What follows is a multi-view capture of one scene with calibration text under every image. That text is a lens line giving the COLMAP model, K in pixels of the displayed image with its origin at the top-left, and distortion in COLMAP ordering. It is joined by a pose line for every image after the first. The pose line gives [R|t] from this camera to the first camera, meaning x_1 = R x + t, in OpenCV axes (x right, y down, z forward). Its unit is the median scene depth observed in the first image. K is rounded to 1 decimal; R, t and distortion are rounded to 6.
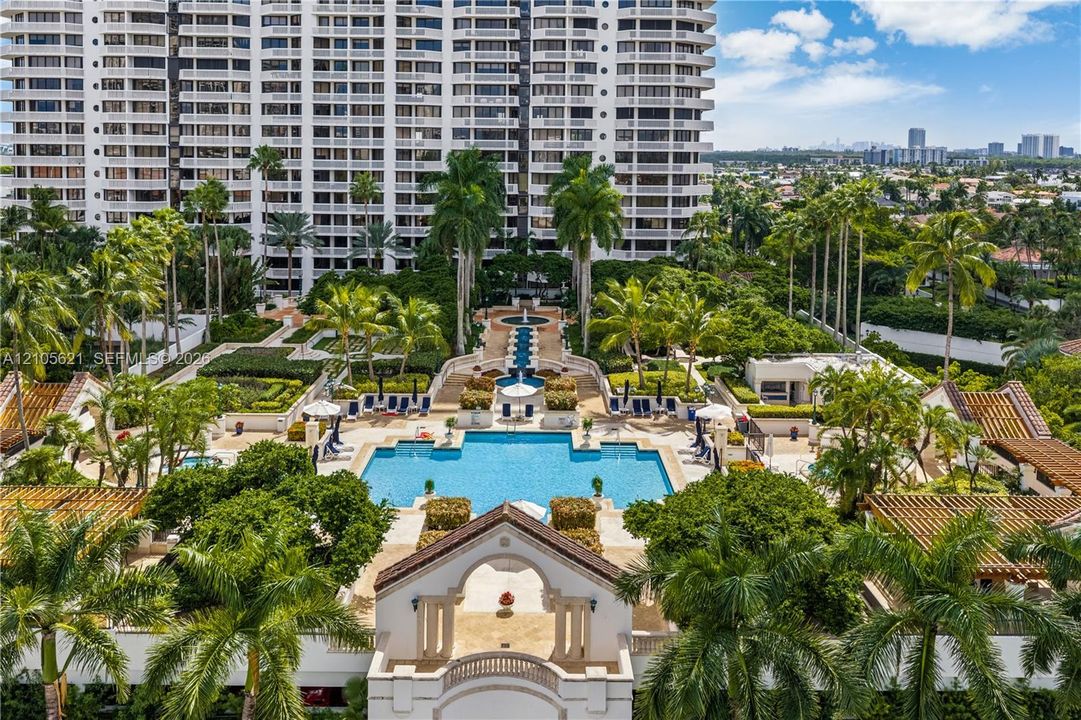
lens RADIAL K [[1480.8, 0, 540.5], [0, 1480.8, 360.0], [0, 0, 1]] dist [-0.000178, -0.001336]
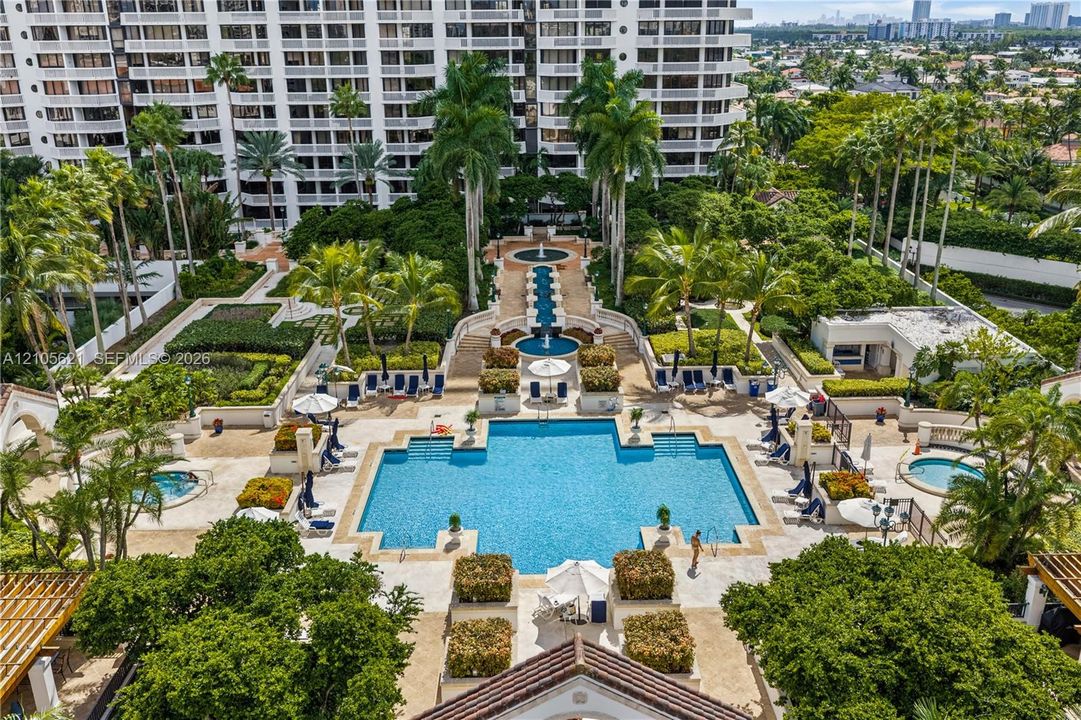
lens RADIAL K [[892.1, 0, 526.6], [0, 892.1, 360.5], [0, 0, 1]] dist [-0.001379, -0.001128]
pose [[0.998142, -0.043139, 0.043027, -0.044806], [0.030370, 0.964466, 0.262457, -0.106087], [-0.052821, -0.260662, 0.963984, 0.466745]]
